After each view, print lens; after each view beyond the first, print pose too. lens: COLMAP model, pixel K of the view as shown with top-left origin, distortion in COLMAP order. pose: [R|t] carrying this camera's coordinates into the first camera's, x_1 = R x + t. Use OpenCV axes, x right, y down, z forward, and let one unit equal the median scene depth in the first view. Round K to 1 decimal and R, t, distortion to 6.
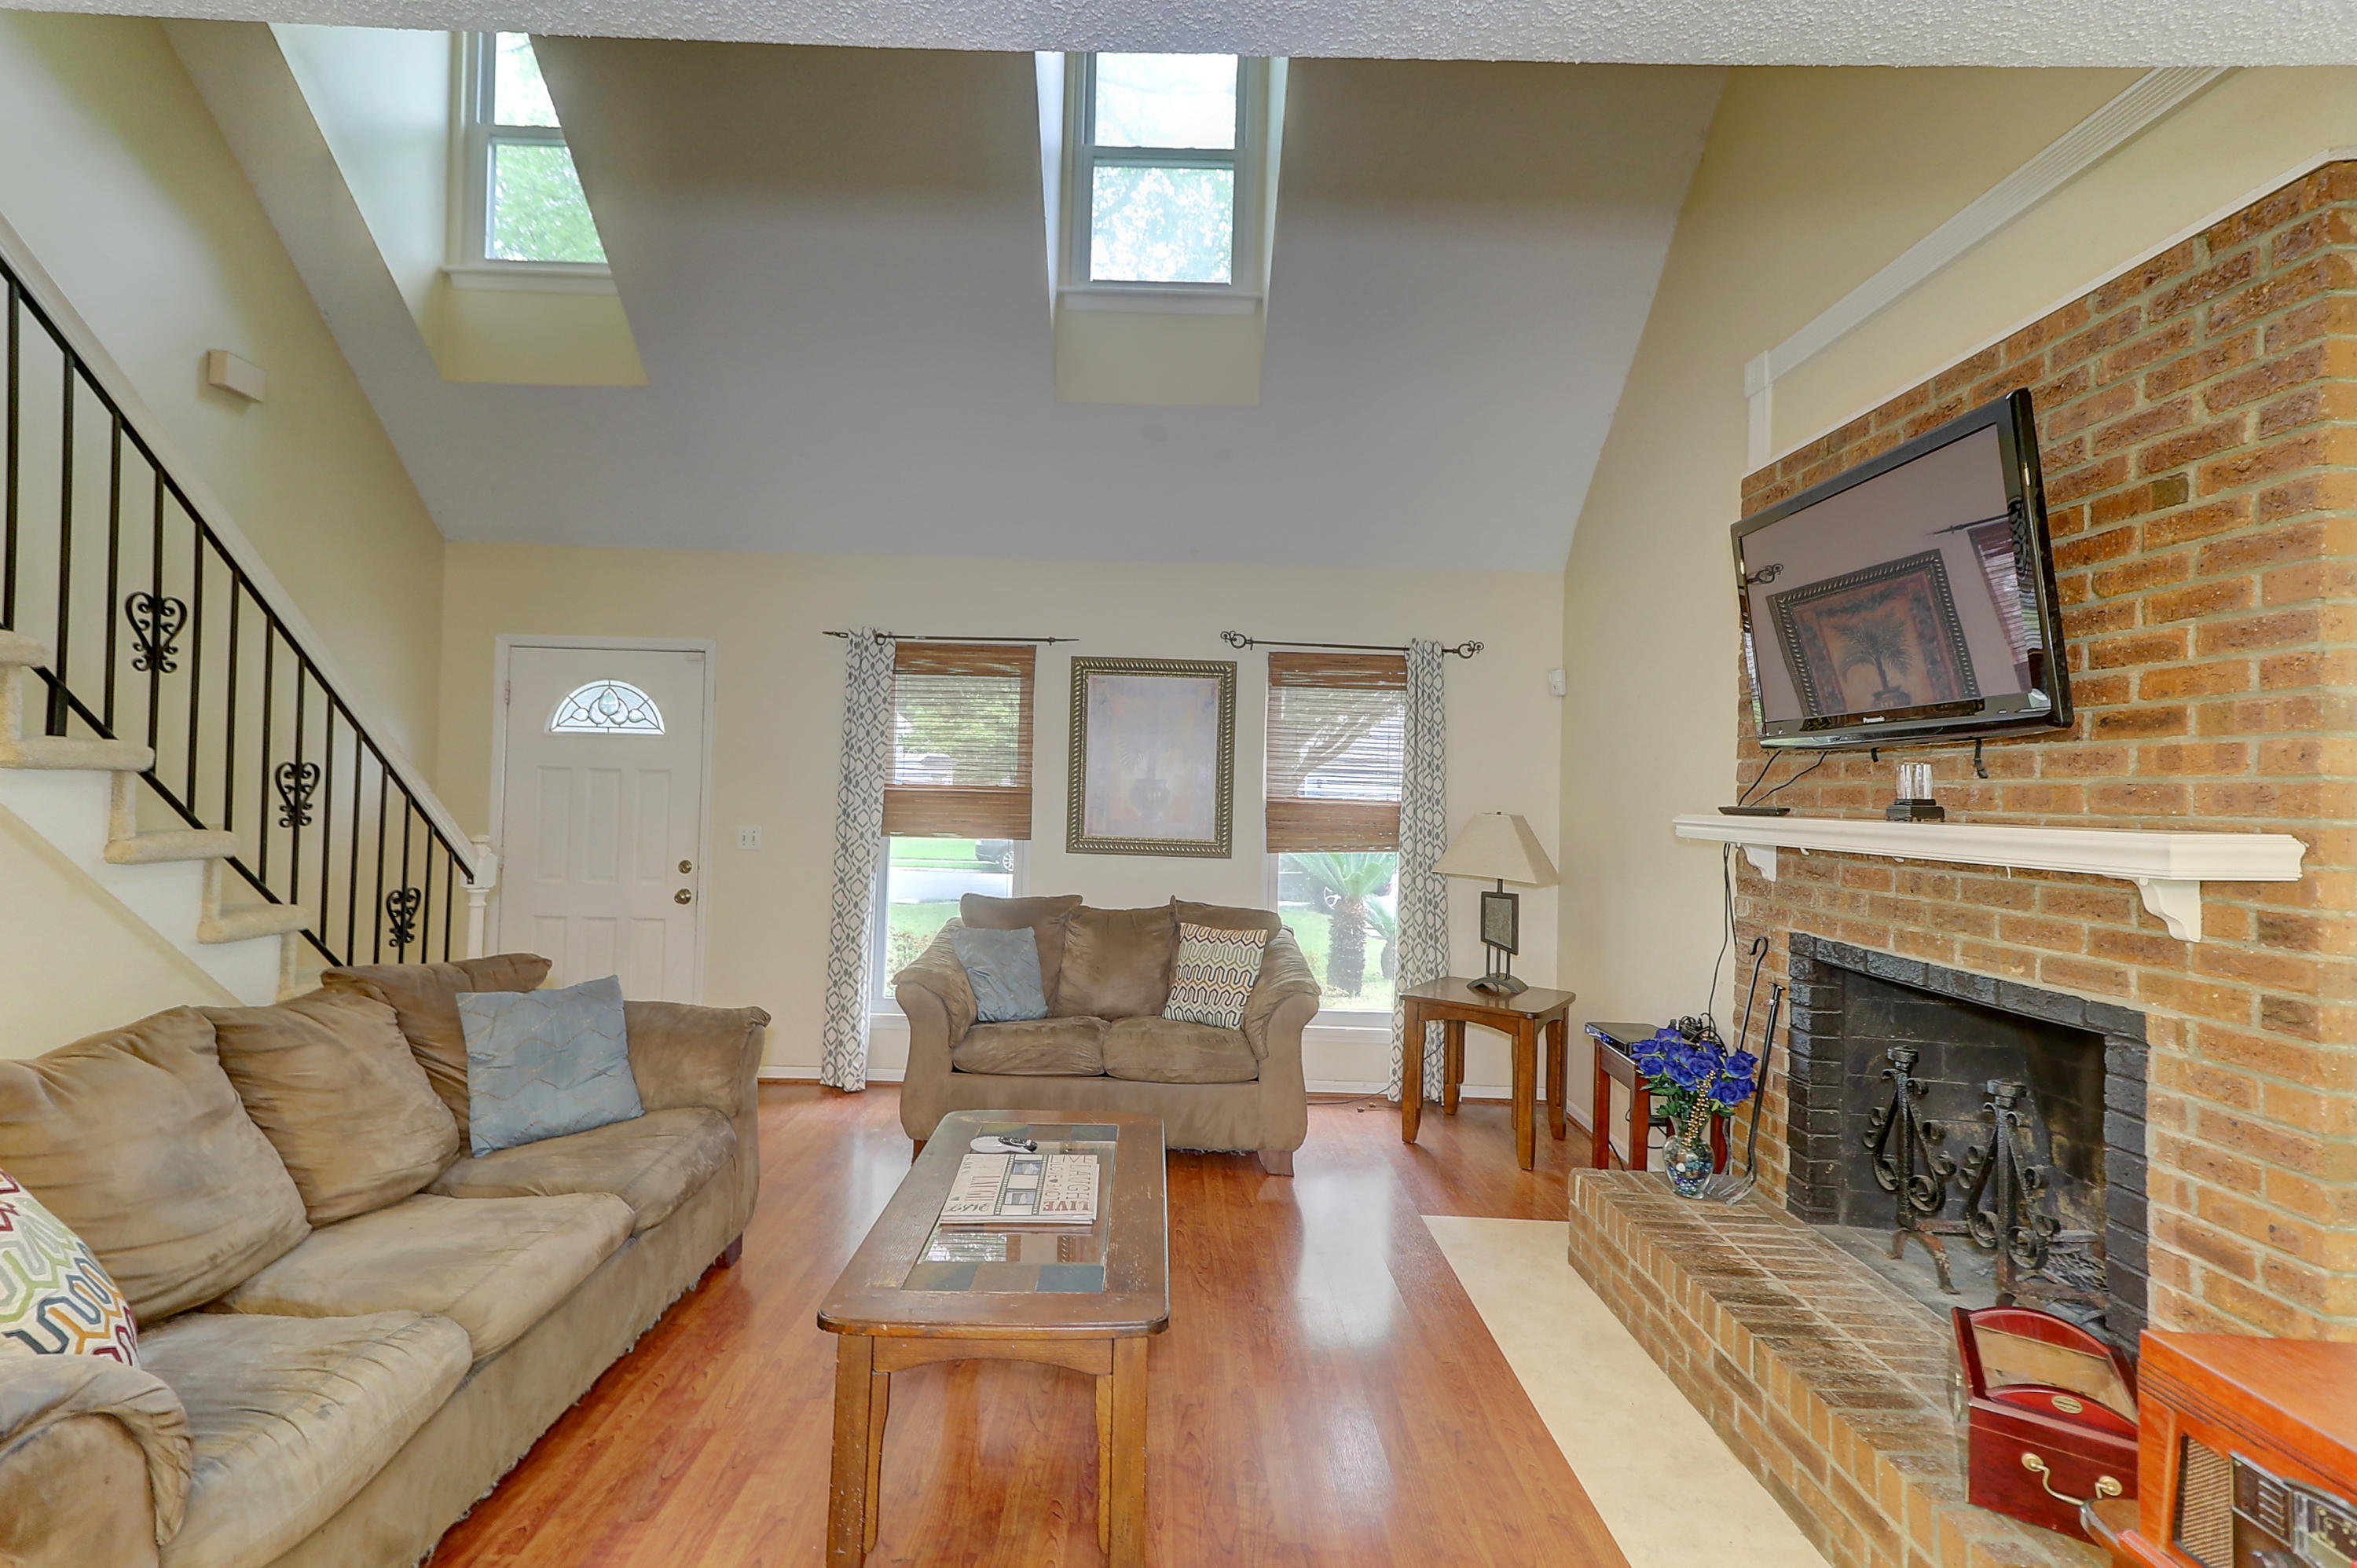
lens RADIAL K [[1087.3, 0, 1158.7], [0, 1087.3, 774.9], [0, 0, 1]] dist [0.023834, 0.000598]
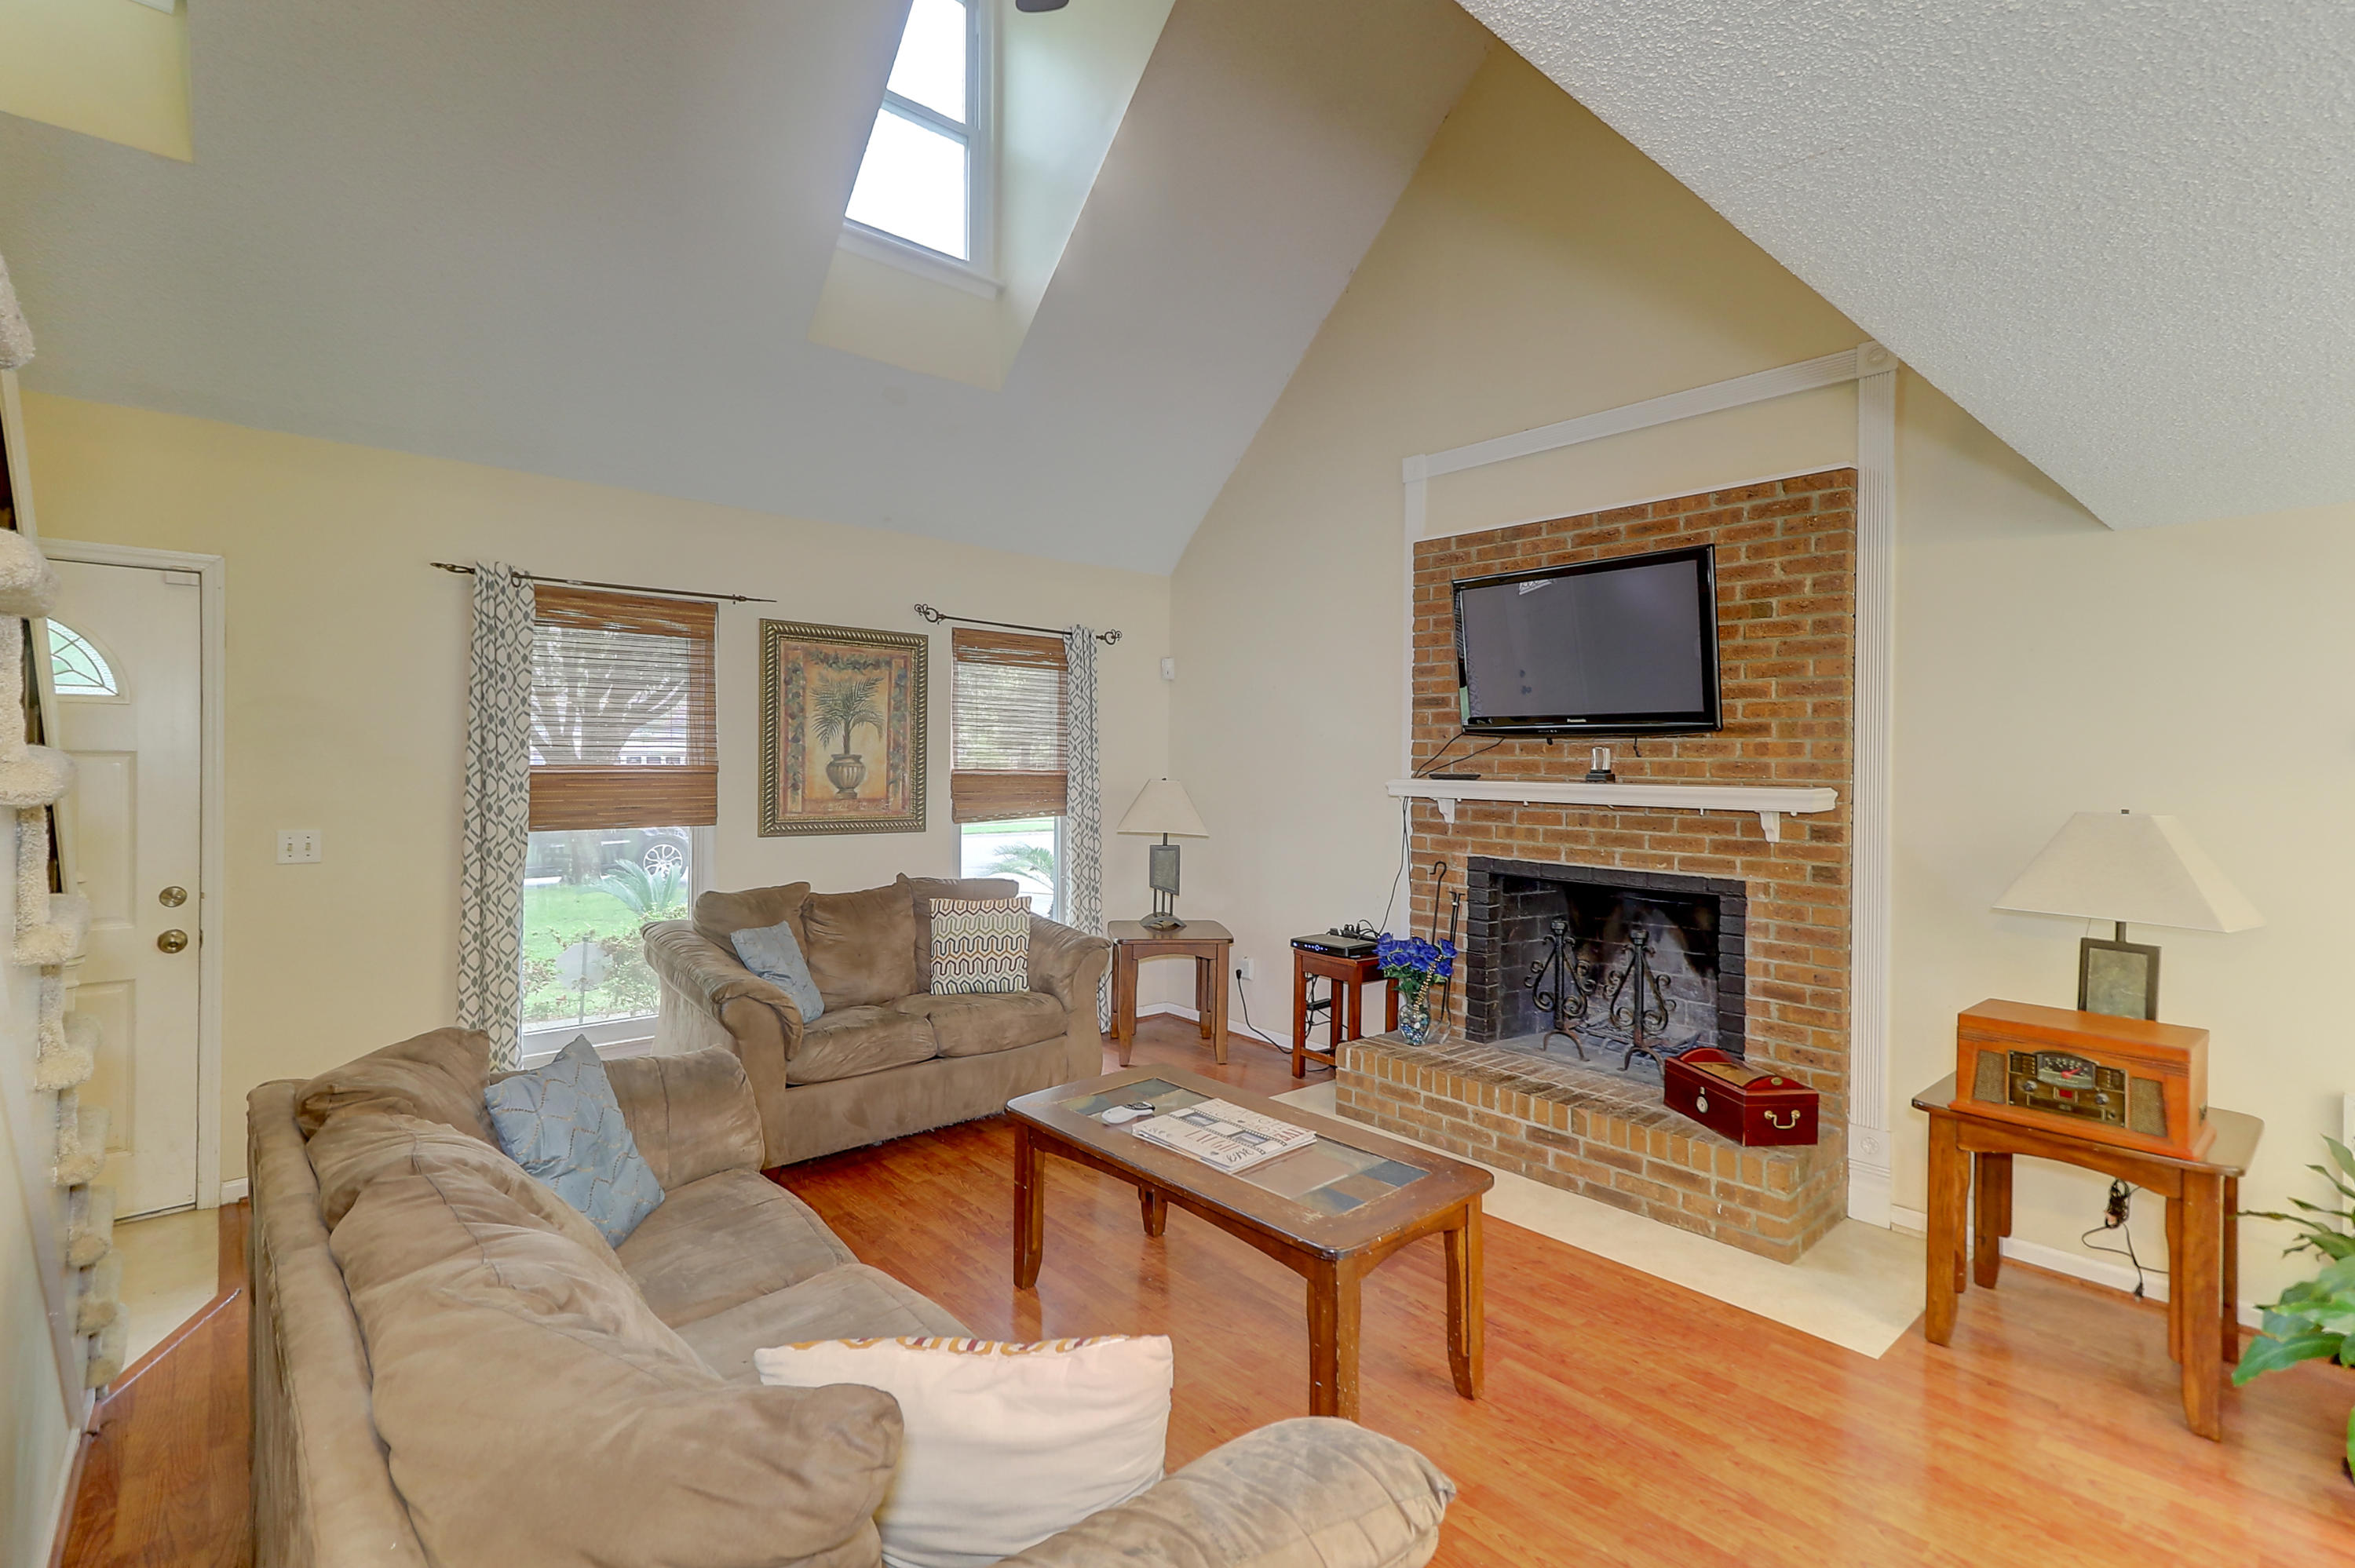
lens RADIAL K [[1086.3, 0, 1180.3], [0, 1086.3, 773.3], [0, 0, 1]] dist [0.023834, 0.000598]
pose [[0.747649, -0.028499, 0.663483, -0.815741], [-0.000700, 0.999044, 0.043701, -0.040525], [-0.664094, -0.033138, 0.746914, 0.179340]]
